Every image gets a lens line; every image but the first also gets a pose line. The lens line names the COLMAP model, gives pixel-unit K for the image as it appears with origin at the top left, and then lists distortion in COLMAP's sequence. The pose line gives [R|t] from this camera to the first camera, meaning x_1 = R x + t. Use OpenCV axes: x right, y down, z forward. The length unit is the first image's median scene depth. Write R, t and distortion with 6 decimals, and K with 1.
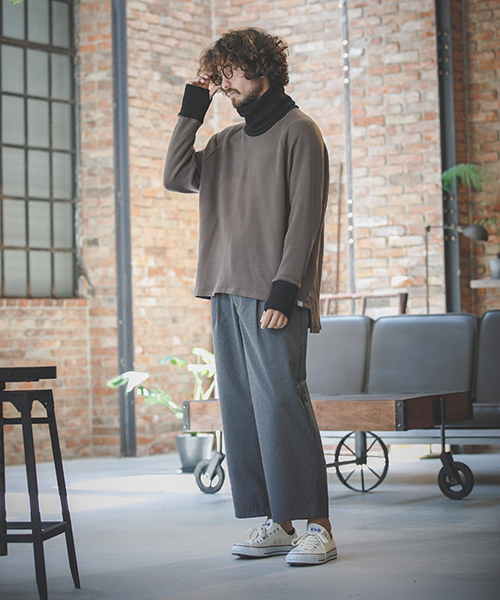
lens RADIAL K [[1882.9, 0, 241.3], [0, 1882.9, 288.6], [0, 0, 1]] dist [-0.190967, 0.123246]
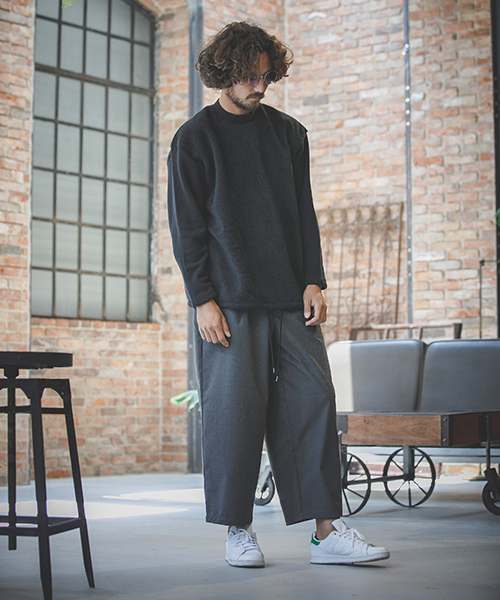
lens RADIAL K [[1601.1, 0, 250.0], [0, 1601.1, 300.0], [0, 0, 1]] dist [-0.270170, 0.275321]
pose [[0.998314, 0.021464, -0.053927, 0.017441], [-0.023136, 0.999264, -0.030584, 0.018758], [0.053231, 0.031780, 0.998076, 0.100044]]
